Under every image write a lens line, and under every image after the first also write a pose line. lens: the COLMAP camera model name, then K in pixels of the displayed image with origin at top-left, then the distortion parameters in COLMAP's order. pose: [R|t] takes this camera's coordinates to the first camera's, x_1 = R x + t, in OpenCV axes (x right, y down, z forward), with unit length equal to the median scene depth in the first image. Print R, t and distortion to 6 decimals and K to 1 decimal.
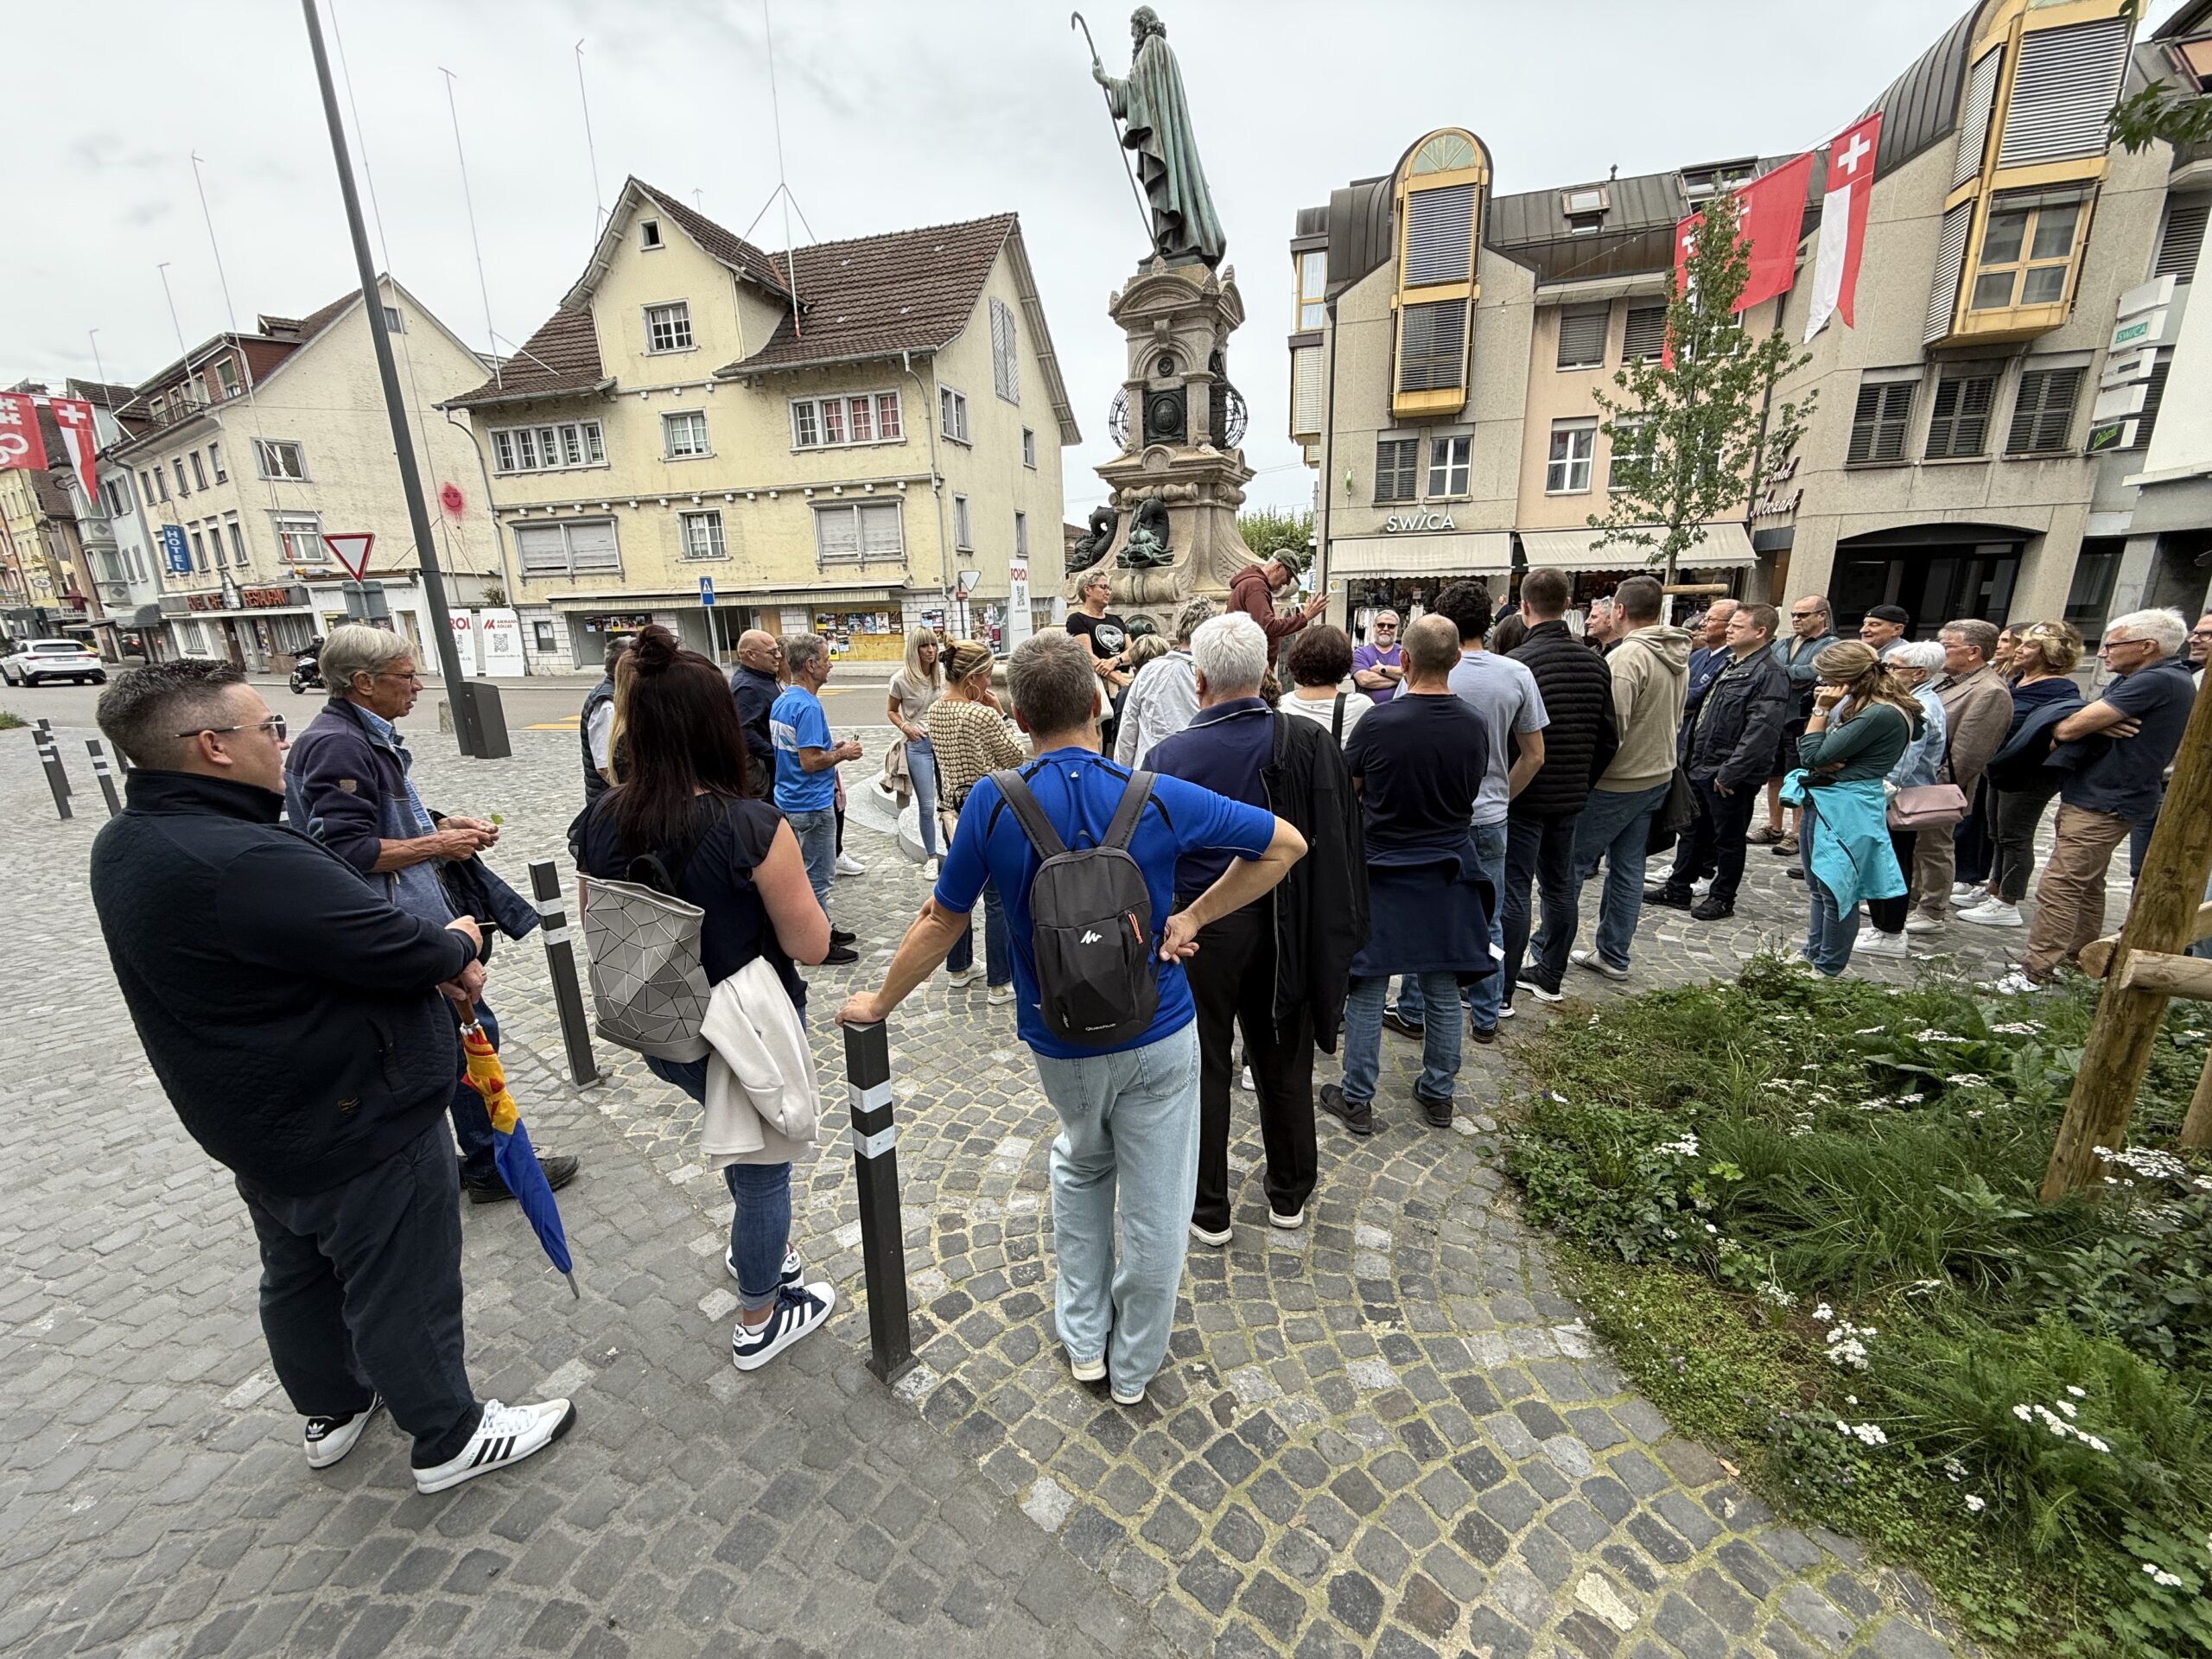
lens RADIAL K [[891.0, 0, 1122.0], [0, 891.0, 816.2], [0, 0, 1]] dist [-0.004397, -0.000620]
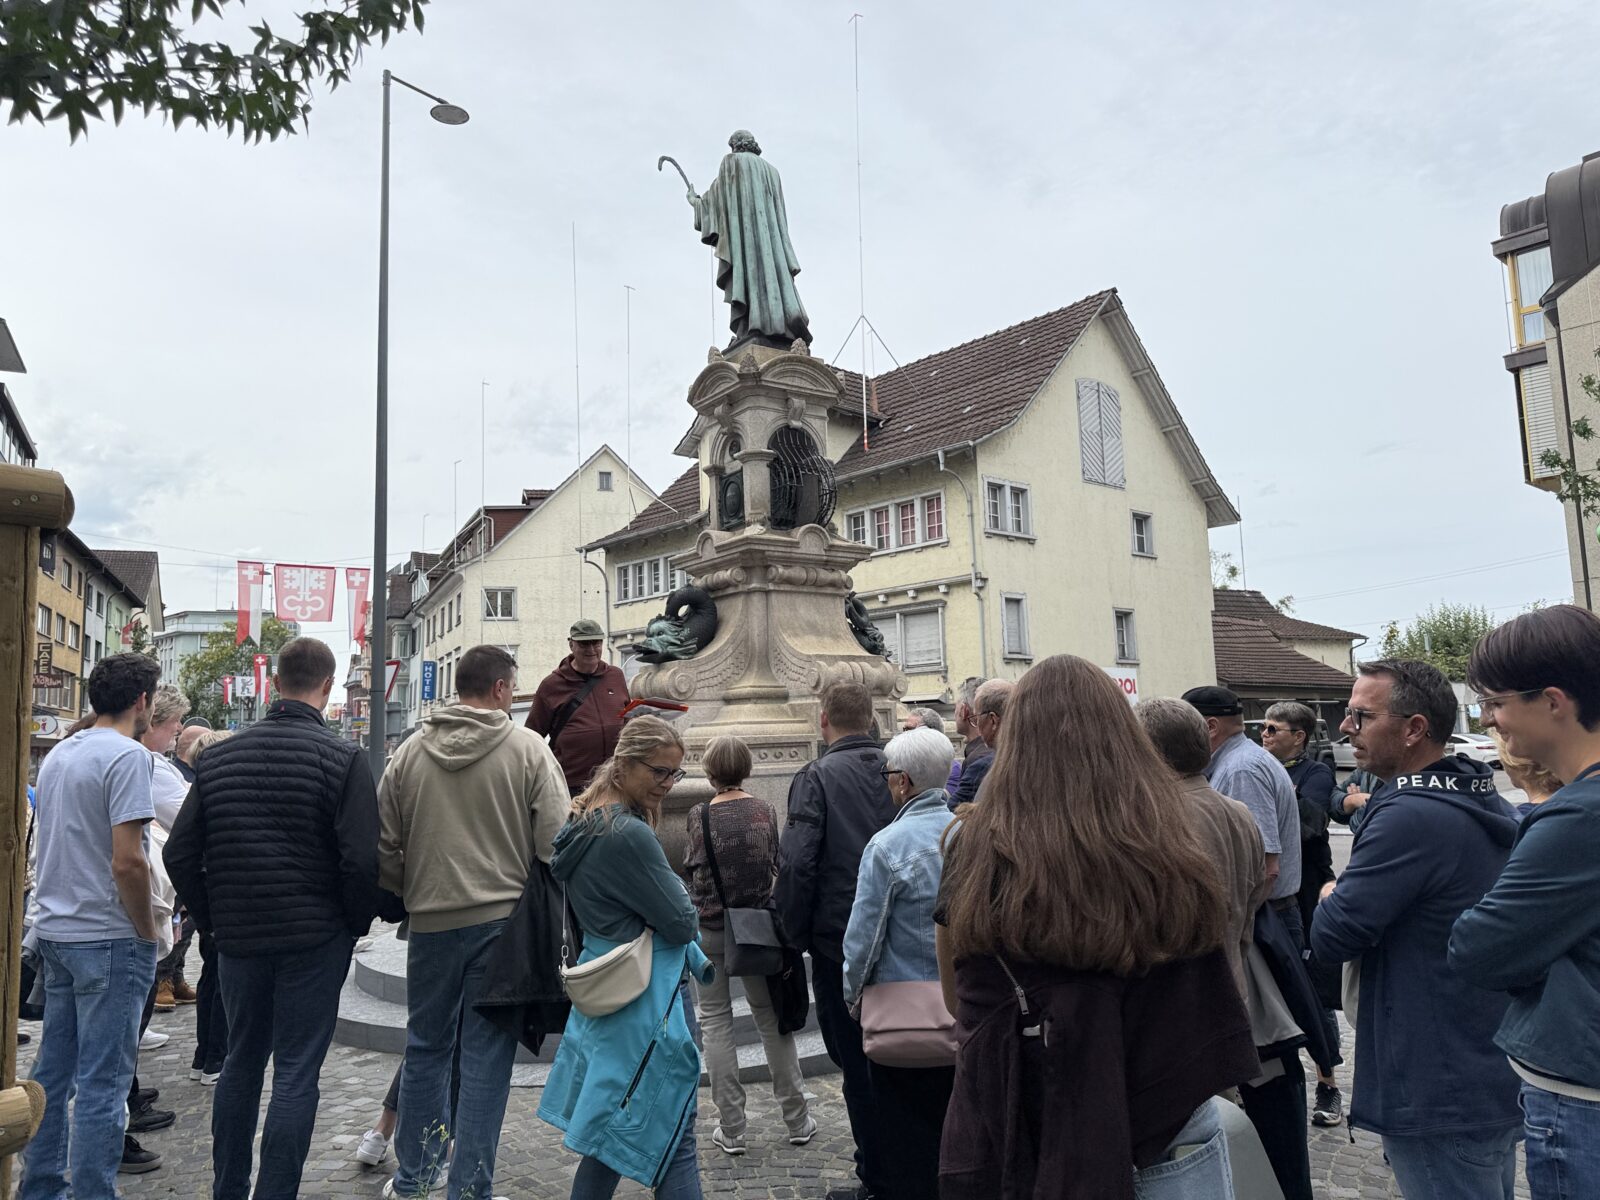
lens RADIAL K [[1129.1, 0, 806.8], [0, 1129.1, 594.3], [0, 0, 1]] dist [0.029858, -0.036527]
pose [[0.844443, -0.065524, -0.531623, 0.223136], [-0.122390, 0.942632, -0.310590, -0.005789], [0.521475, 0.327341, 0.787979, 0.056906]]
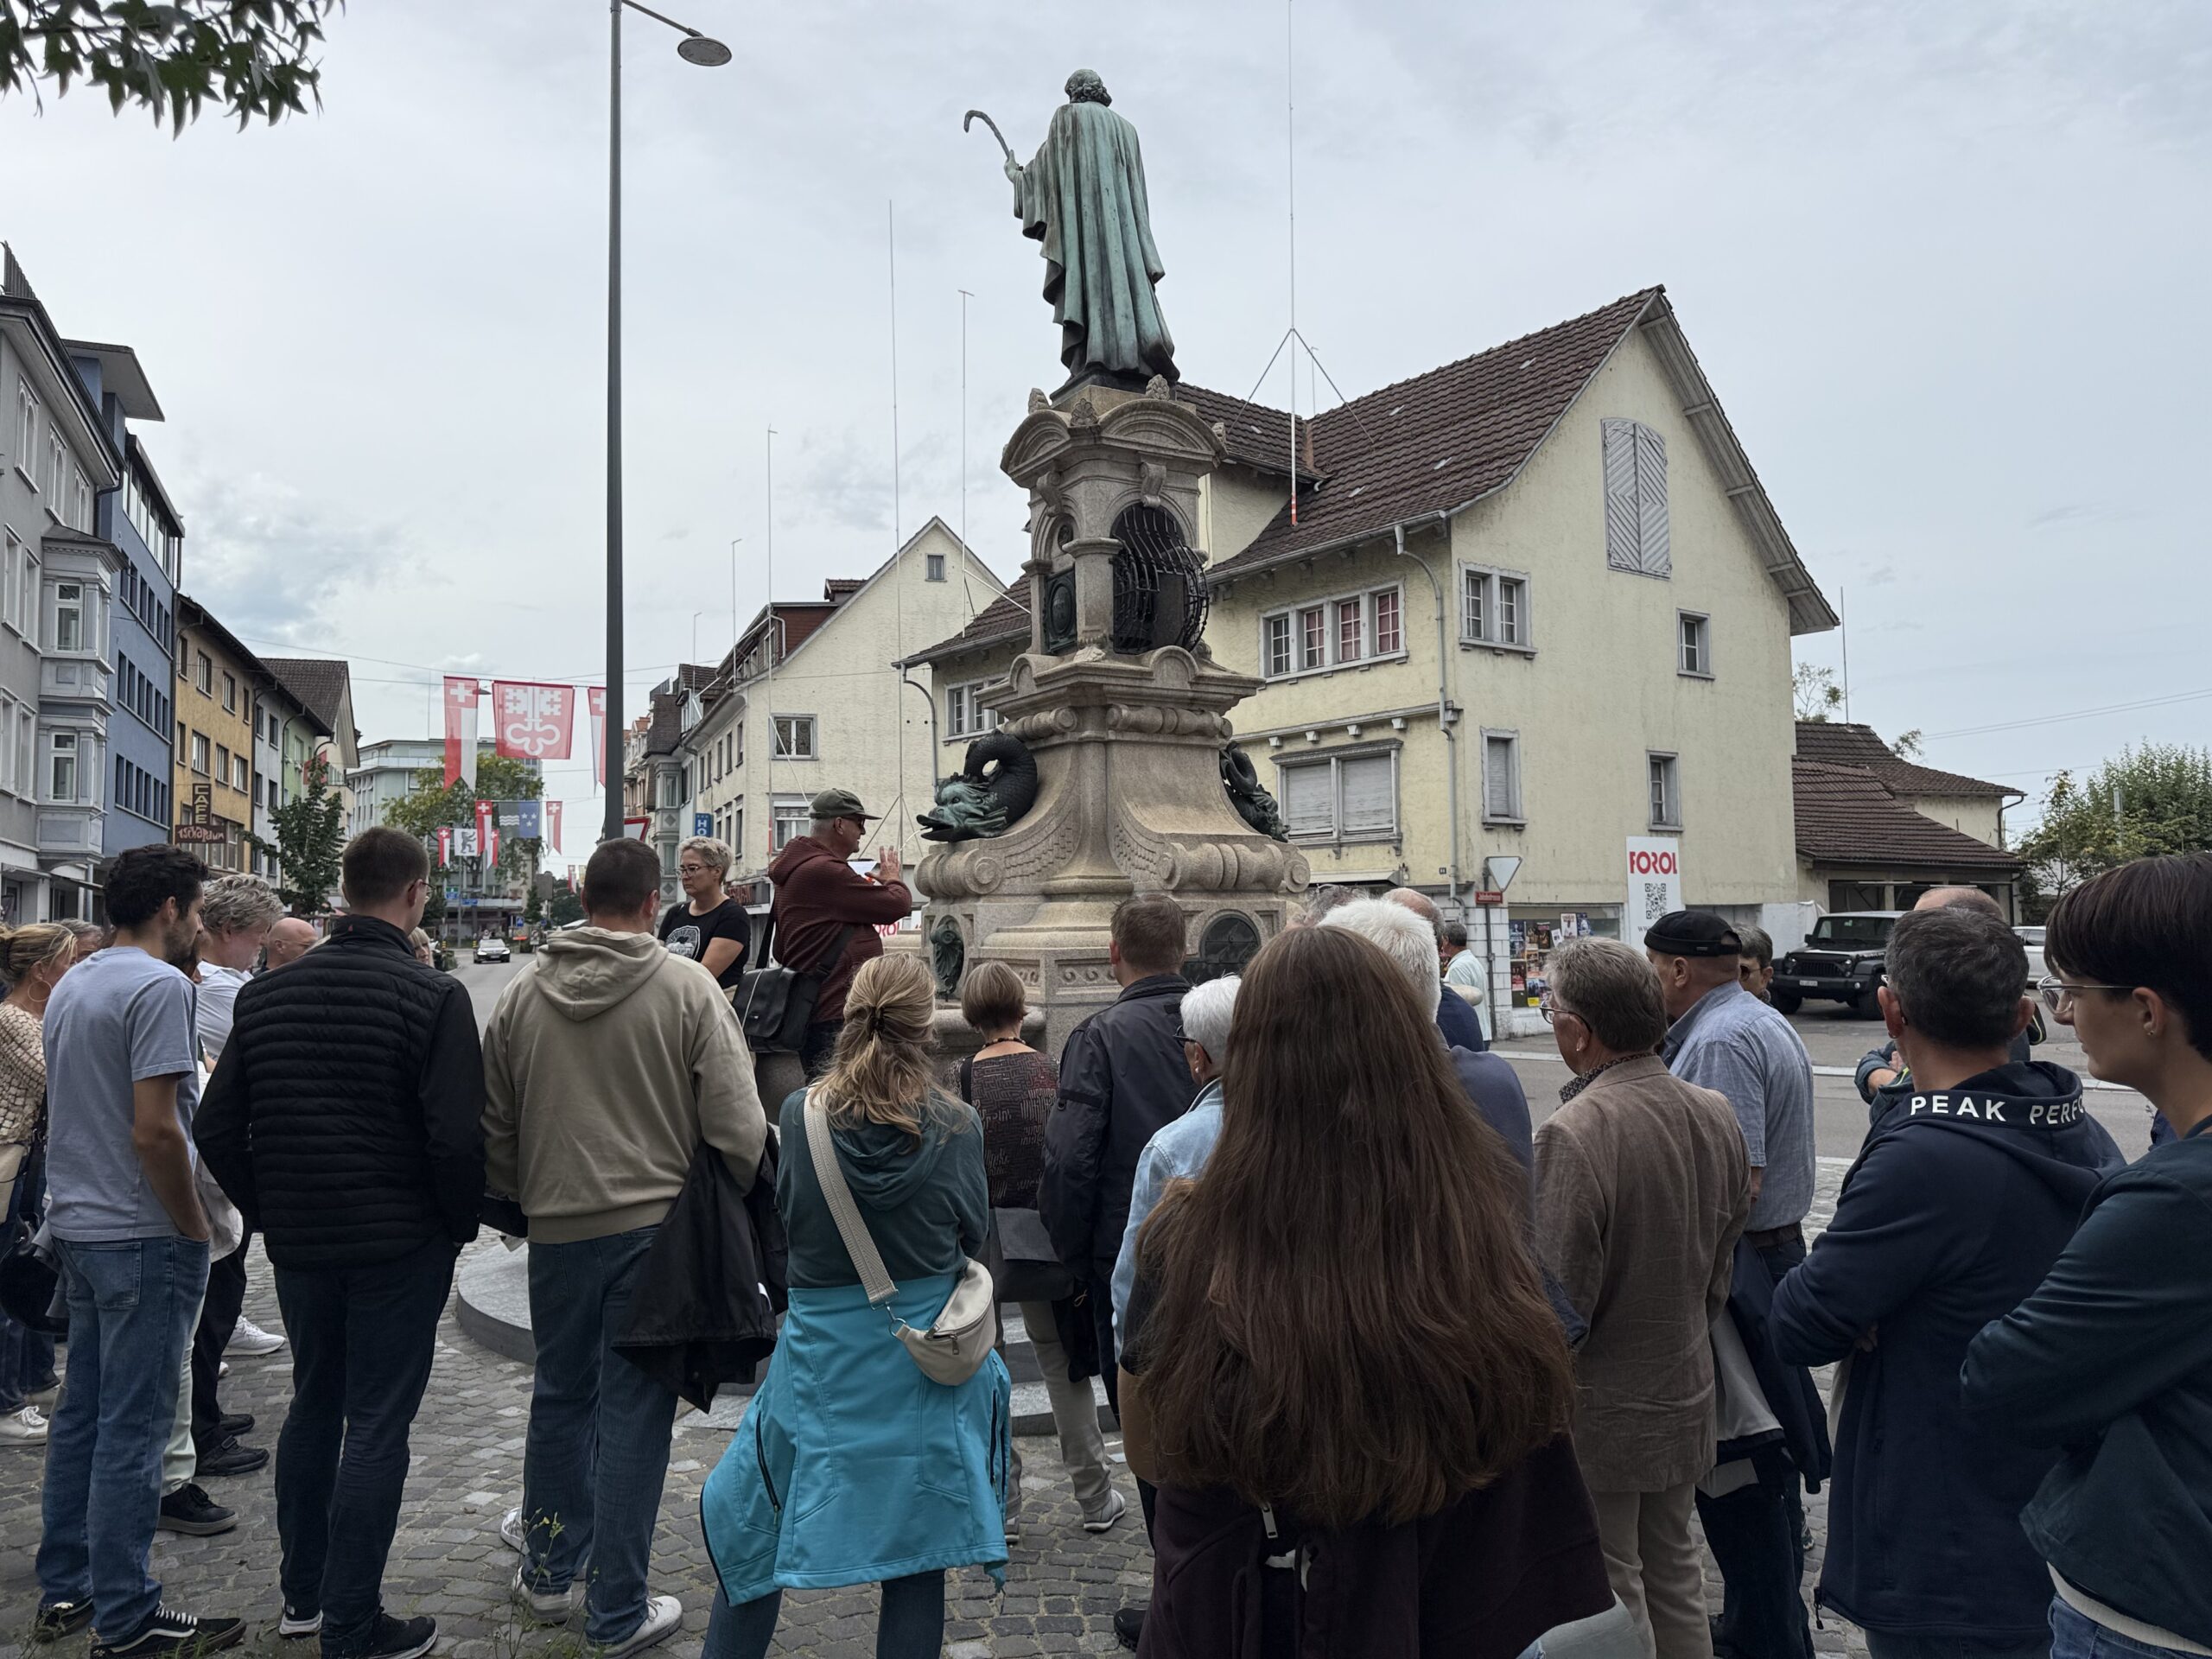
lens RADIAL K [[1561.0, 0, 1109.4], [0, 1561.0, 826.0], [0, 0, 1]] dist [0.029858, -0.036527]
pose [[0.803671, -0.020445, -0.594722, 0.229920], [-0.151349, 0.959522, -0.237510, -0.014735], [0.575505, 0.280891, 0.768046, 0.068824]]
